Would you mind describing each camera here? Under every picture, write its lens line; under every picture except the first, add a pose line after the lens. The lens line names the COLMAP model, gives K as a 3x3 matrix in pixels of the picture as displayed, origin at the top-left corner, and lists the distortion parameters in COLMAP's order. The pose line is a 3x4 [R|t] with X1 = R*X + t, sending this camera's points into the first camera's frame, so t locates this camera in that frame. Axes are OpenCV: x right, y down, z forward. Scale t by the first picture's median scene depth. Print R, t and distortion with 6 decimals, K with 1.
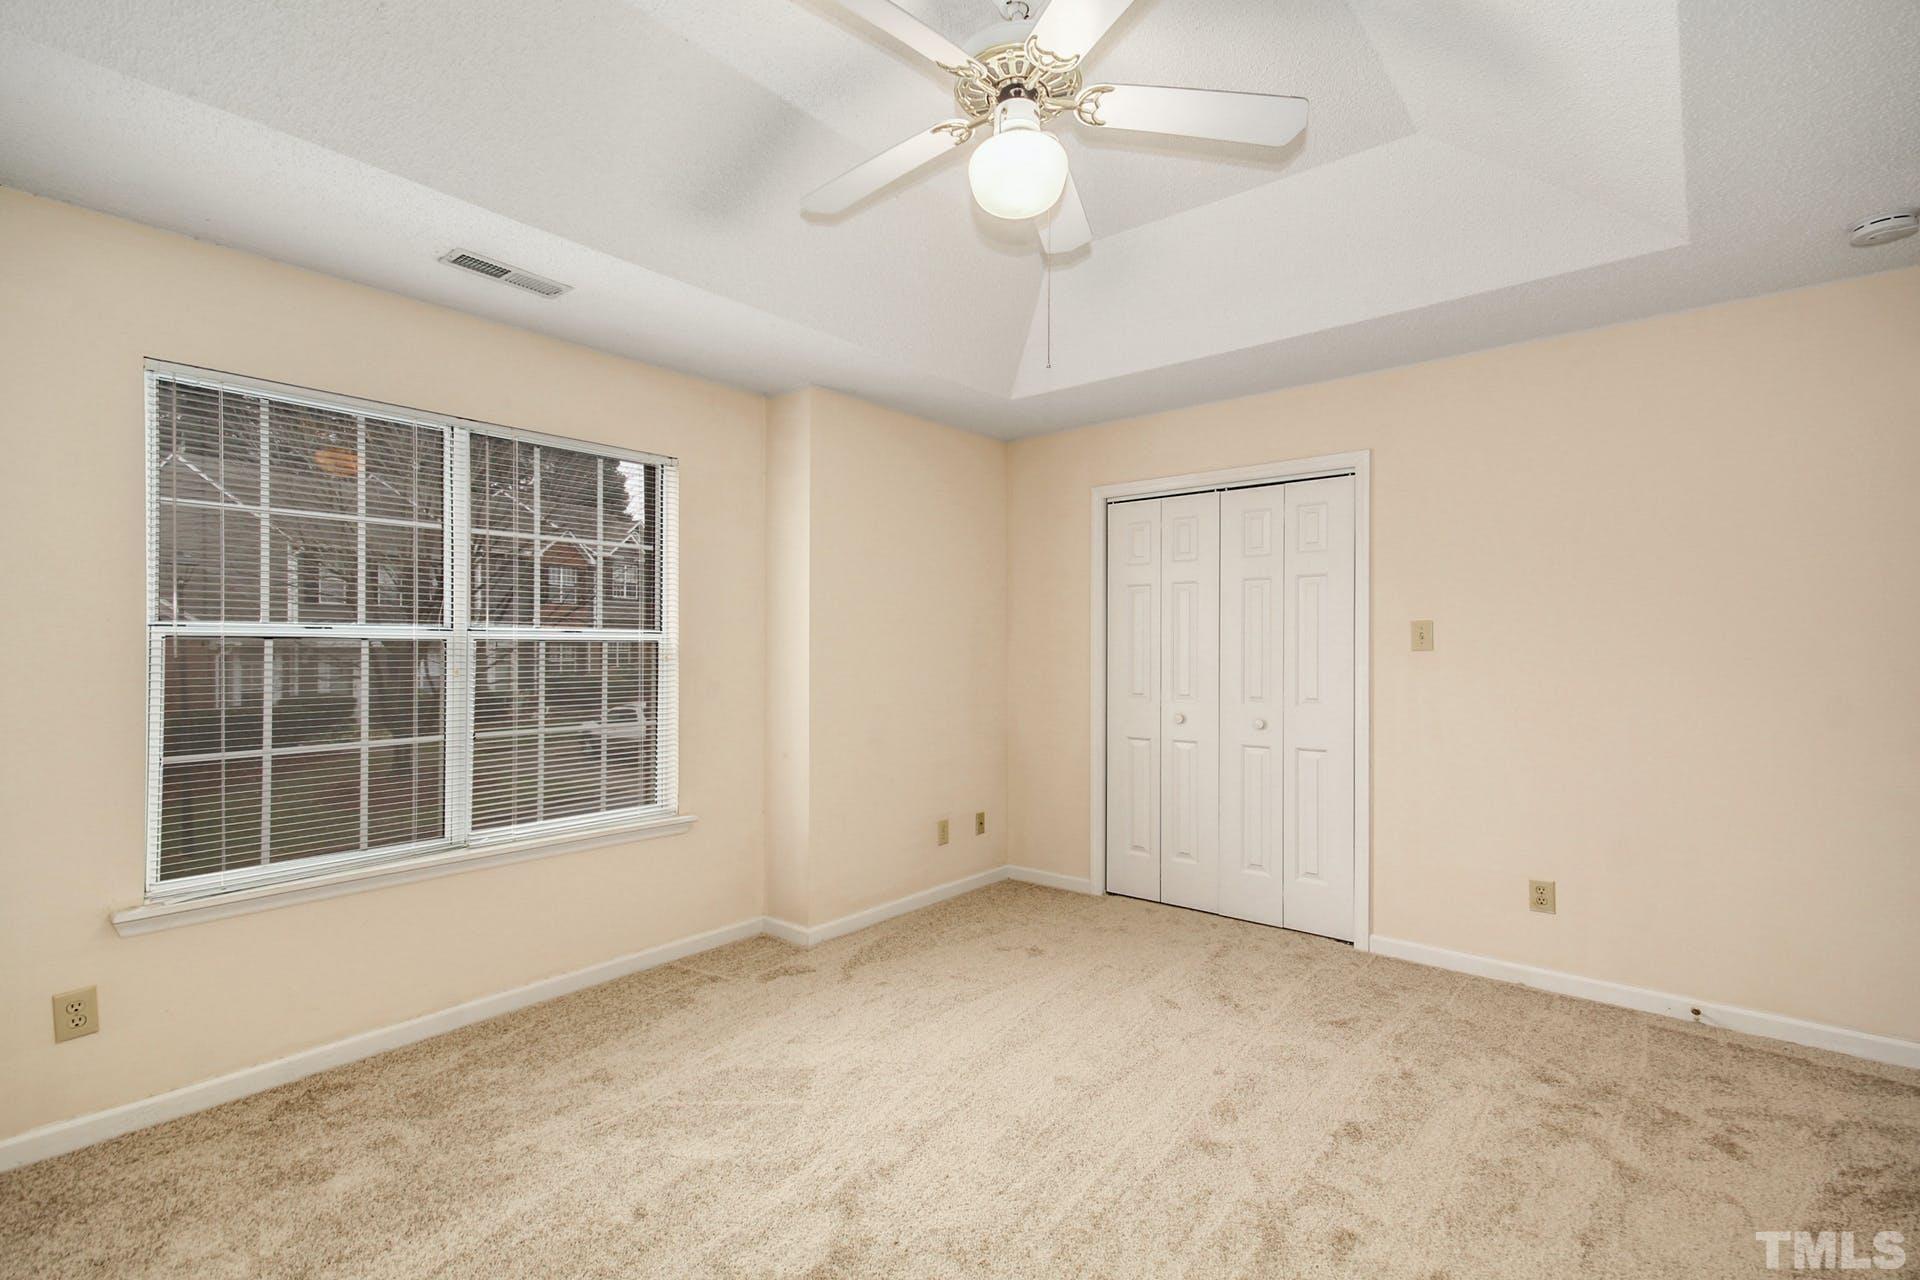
lens RADIAL K [[879.6, 0, 960.0], [0, 879.6, 640.0], [0, 0, 1]] dist [0.000321, 0.000016]
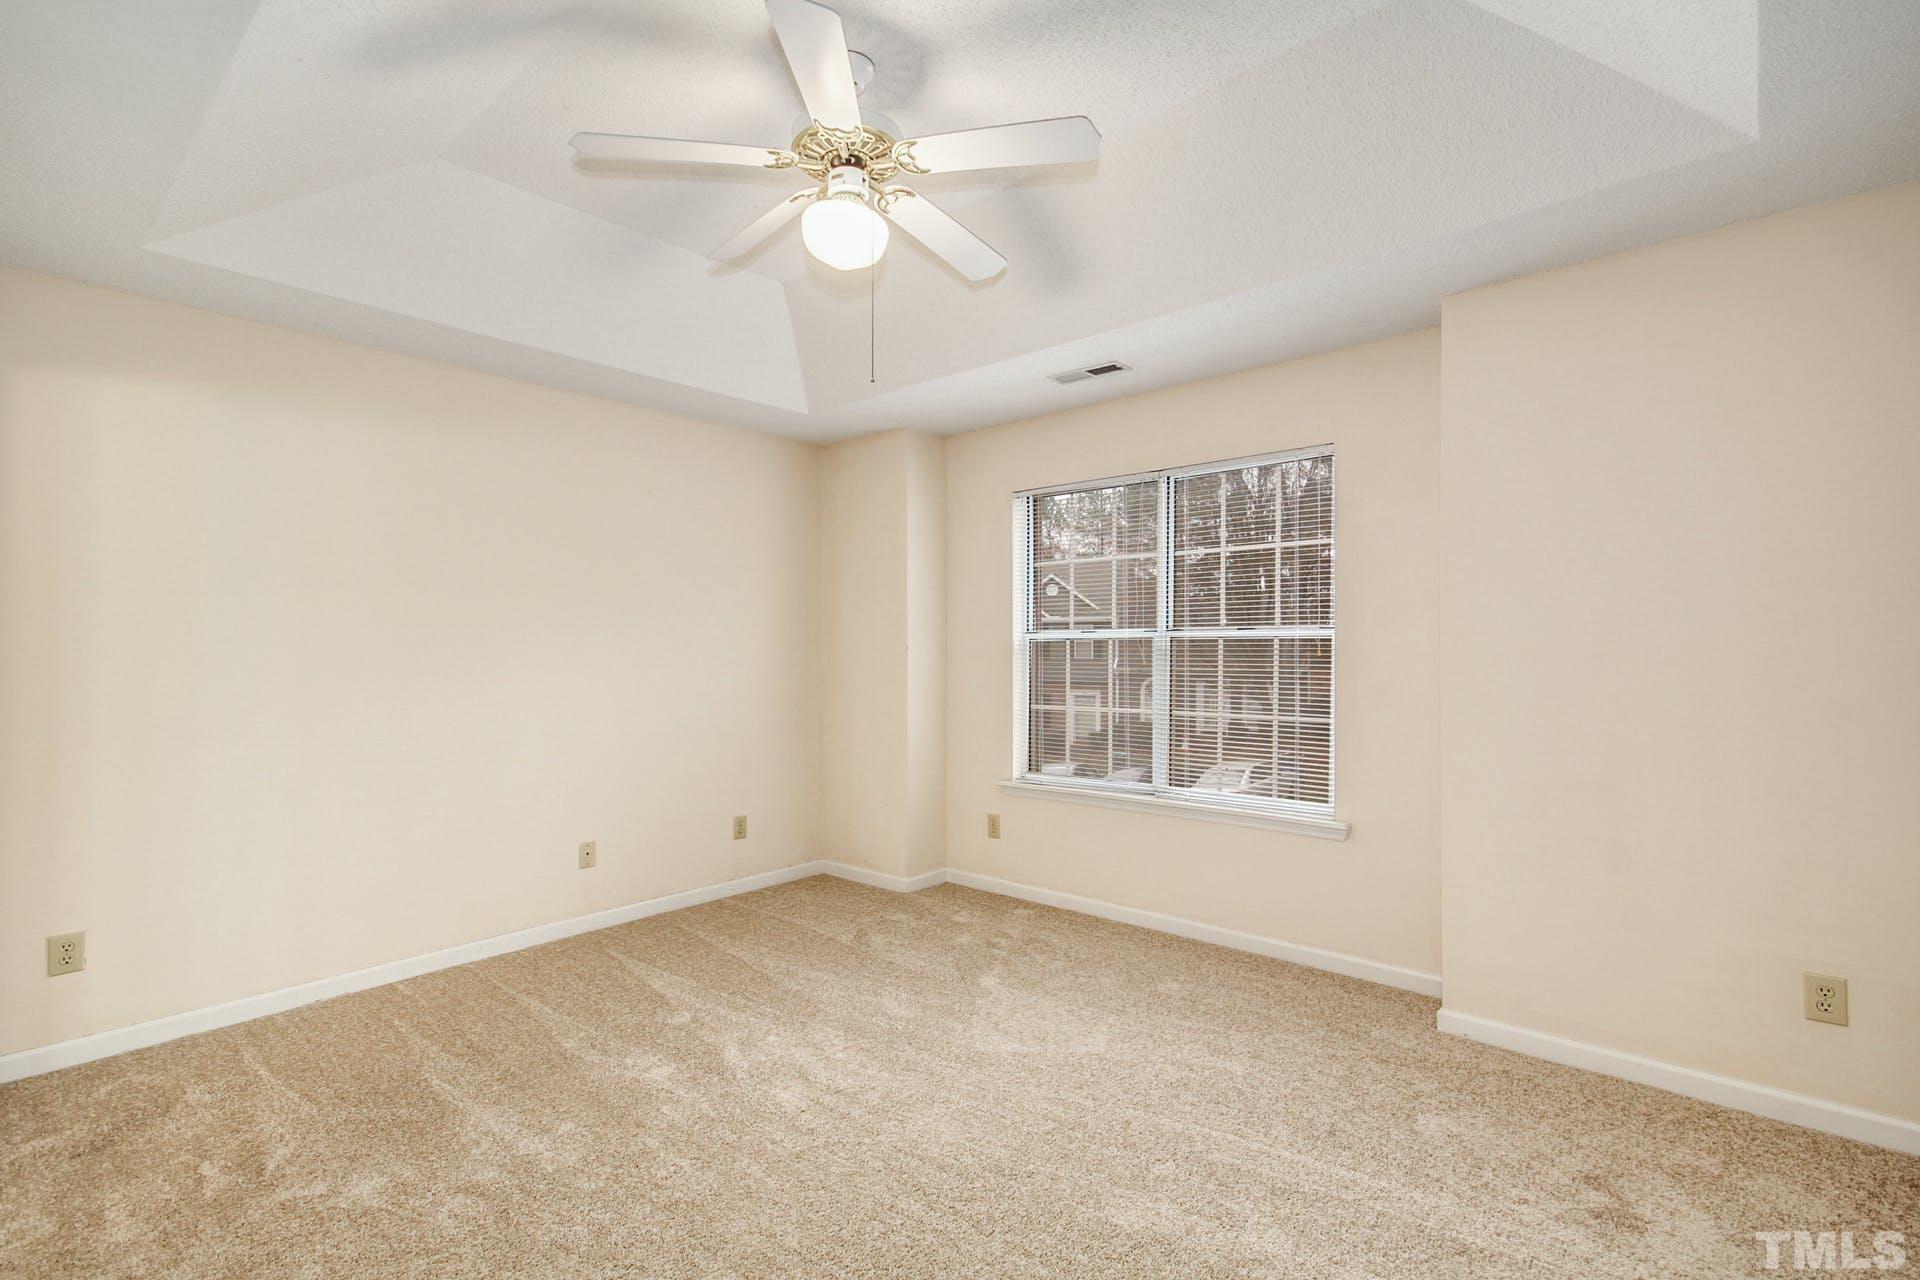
lens RADIAL K [[834.0, 0, 958.7], [0, 834.0, 622.7], [0, 0, 1]] dist [0.001046, 0.000190]
pose [[-0.025550, -0.029818, -0.999229, 0.691991], [0.012852, 0.999463, -0.030153, 0.009656], [0.999591, -0.013613, -0.025153, 0.719425]]
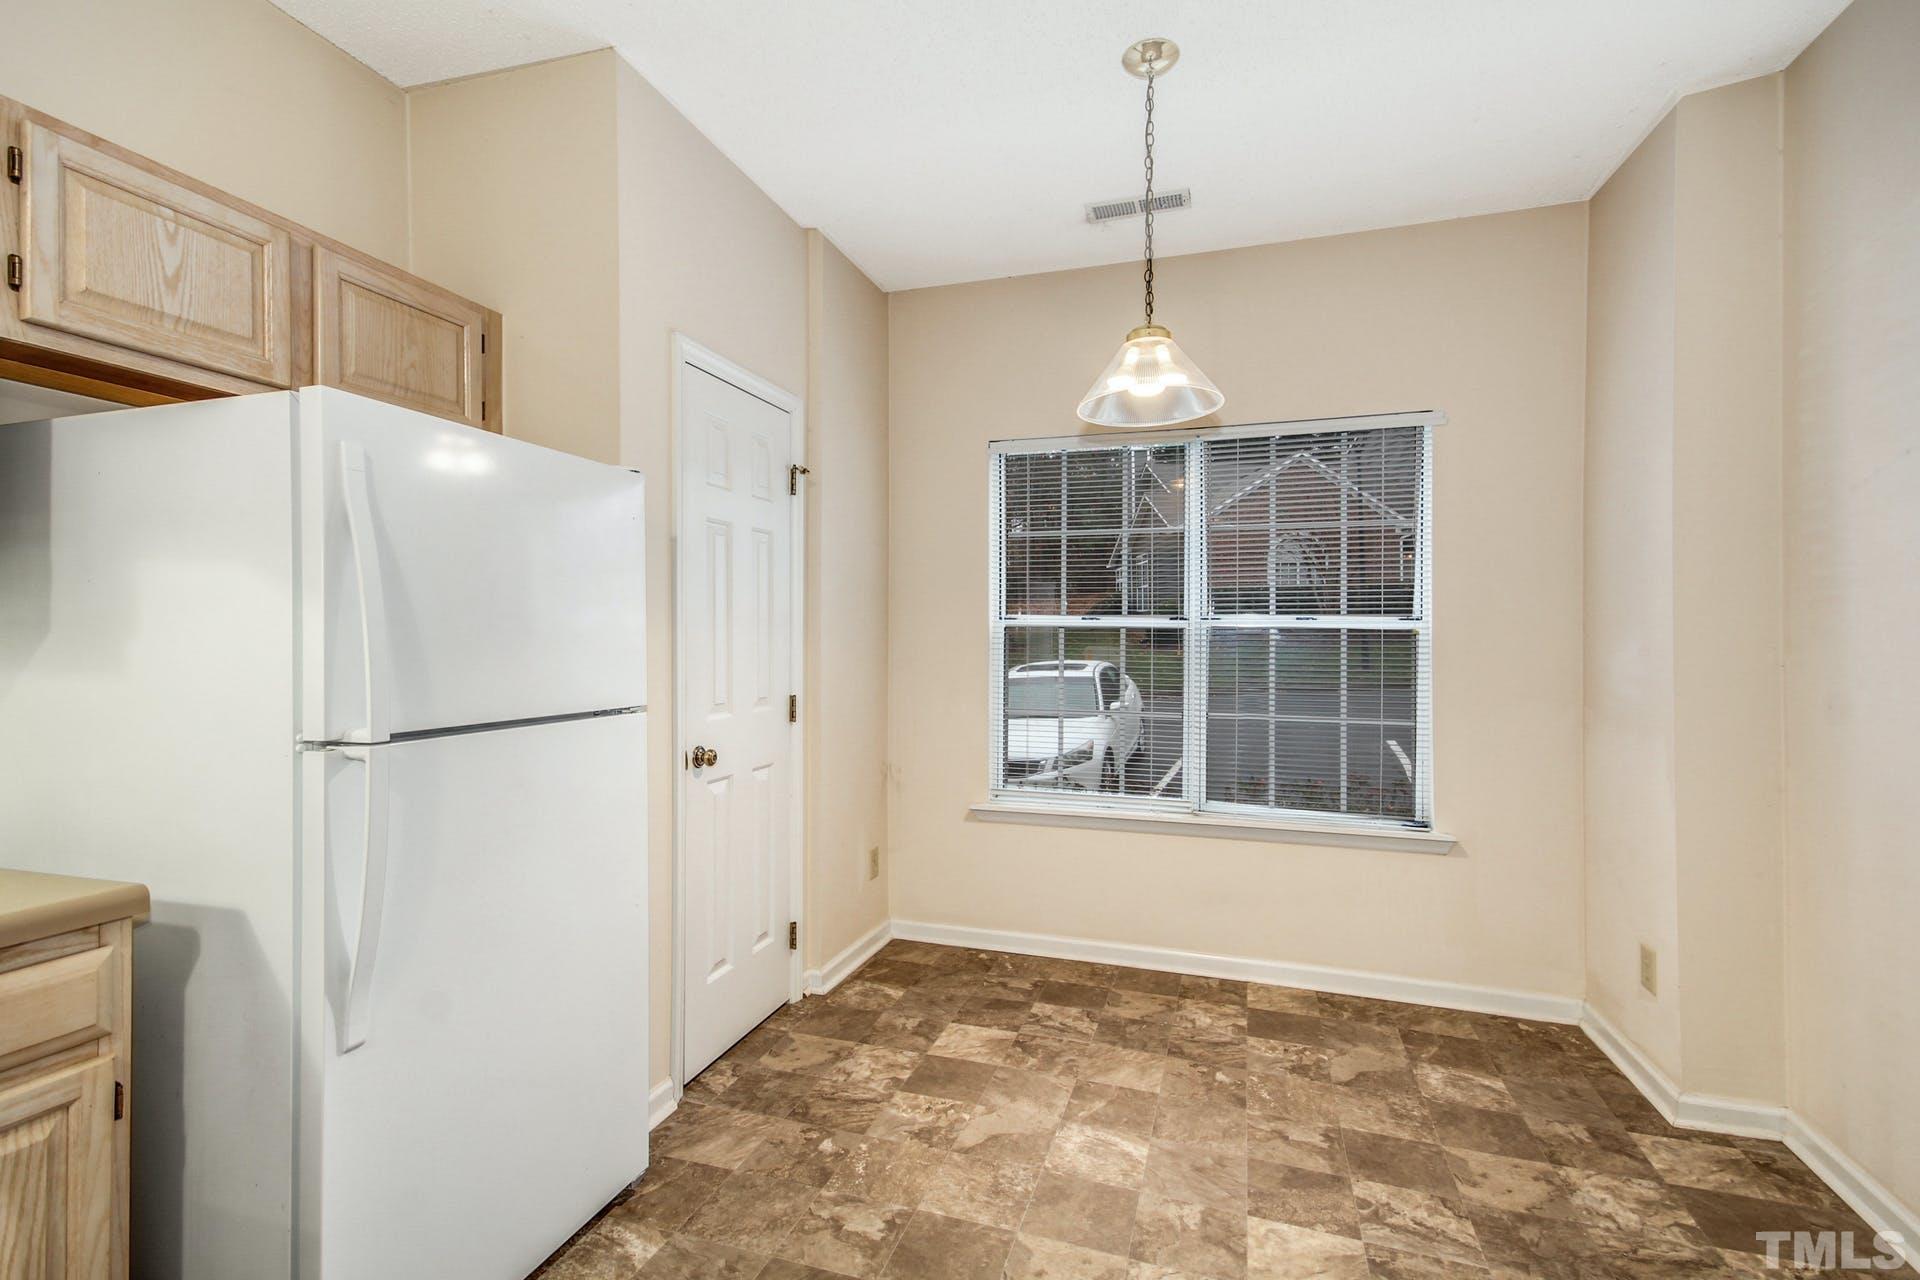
lens RADIAL K [[879.6, 0, 960.0], [0, 879.6, 640.0], [0, 0, 1]] dist [0.000321, 0.000016]
pose [[0.359506, 0.008399, -0.933105, 0.365082], [0.000774, 0.999956, 0.009299, 0.004492], [0.933142, -0.004066, 0.359484, 0.311796]]
